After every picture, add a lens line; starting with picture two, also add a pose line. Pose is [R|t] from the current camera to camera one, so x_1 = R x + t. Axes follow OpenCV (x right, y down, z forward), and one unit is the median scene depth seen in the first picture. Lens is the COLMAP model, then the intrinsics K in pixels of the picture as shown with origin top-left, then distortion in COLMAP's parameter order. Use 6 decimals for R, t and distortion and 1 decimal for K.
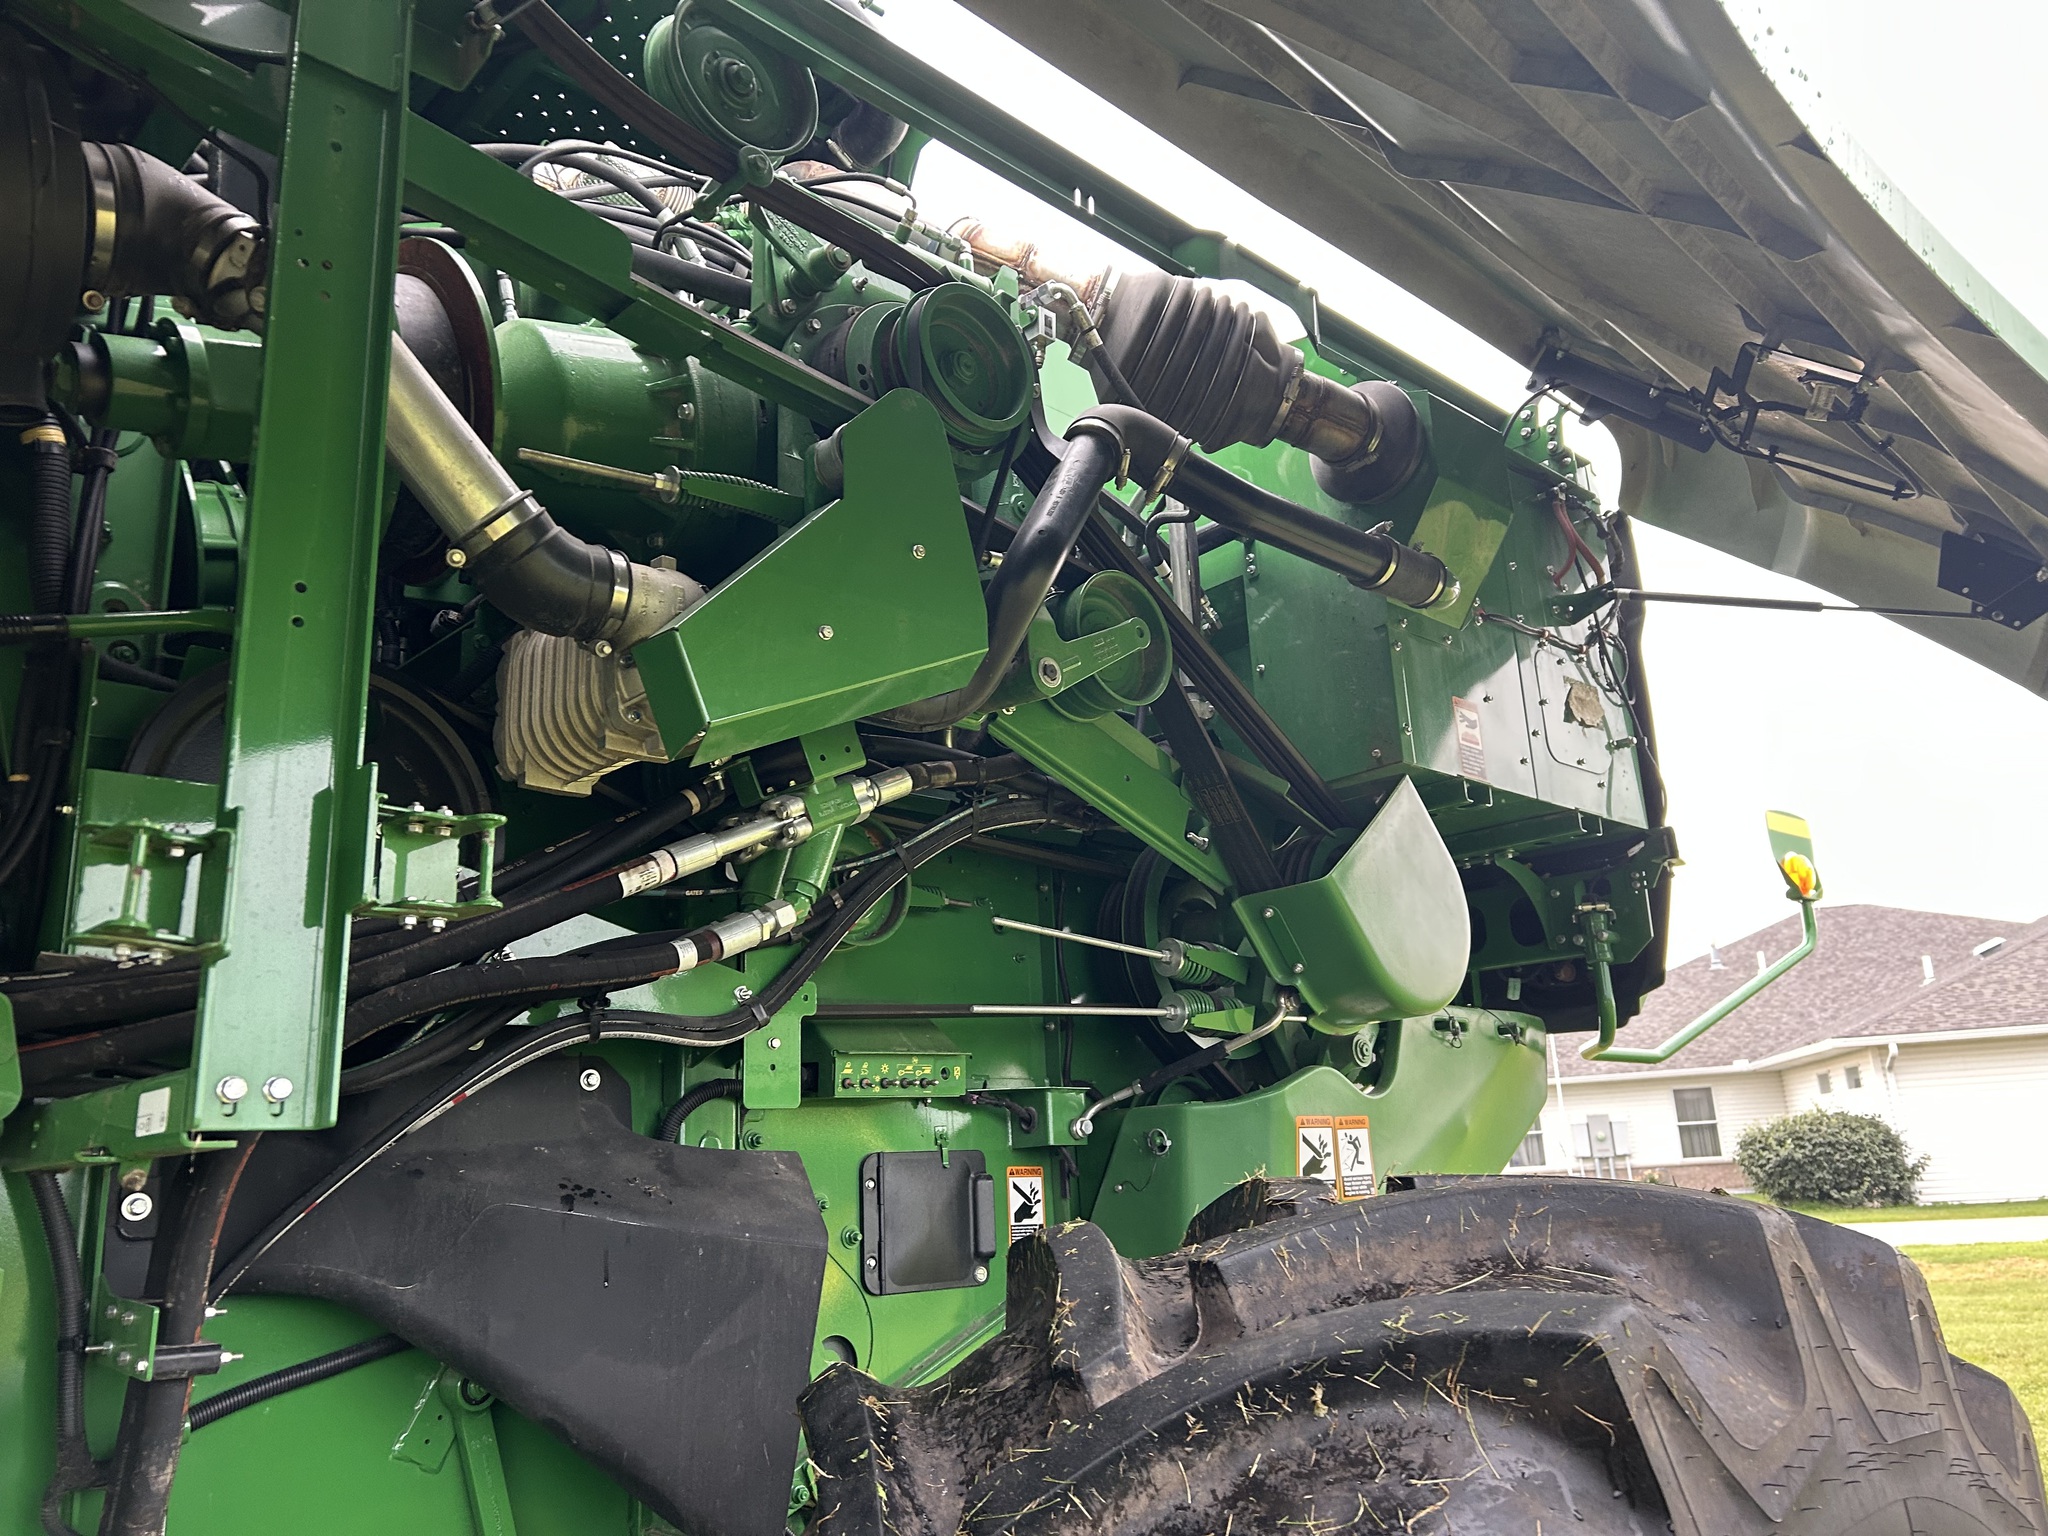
lens RADIAL K [[1546.9, 0, 1032.0], [0, 1546.9, 764.1], [0, 0, 1]] dist [0.047463, -0.042939]
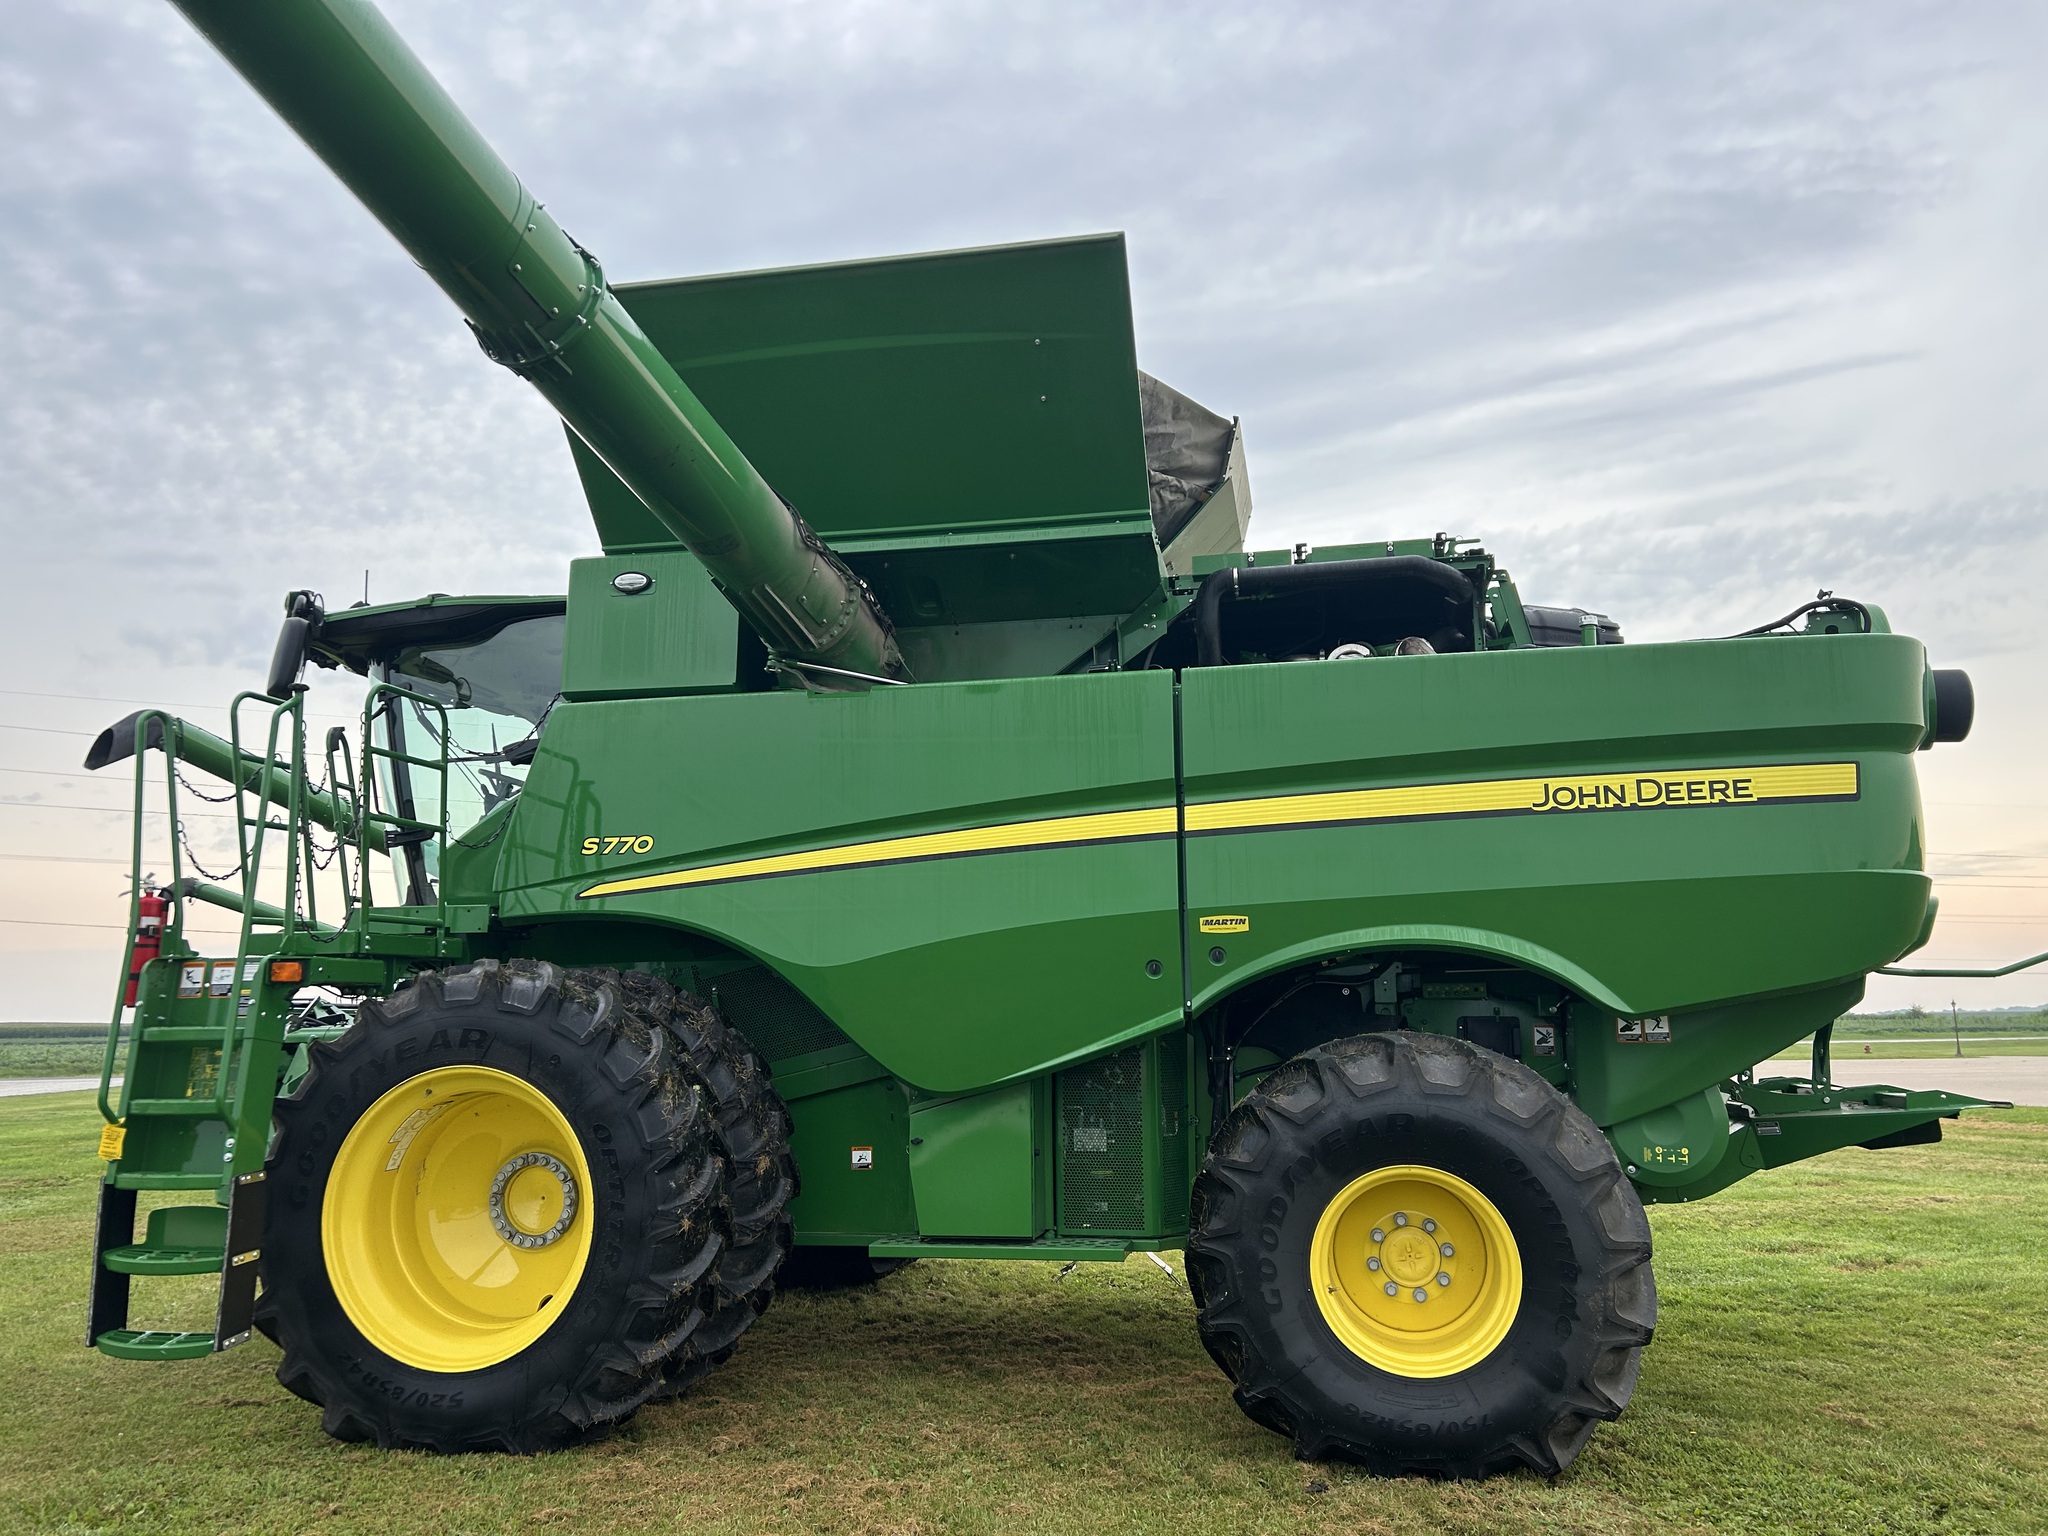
lens RADIAL K [[1546.9, 0, 1027.9], [0, 1546.9, 768.4], [0, 0, 1]] dist [0.047463, -0.042939]
pose [[0.560157, -0.094897, -0.822933, 1.659774], [0.194813, 0.980646, 0.019523, -0.360108], [0.805153, -0.171254, 0.567803, -1.041703]]
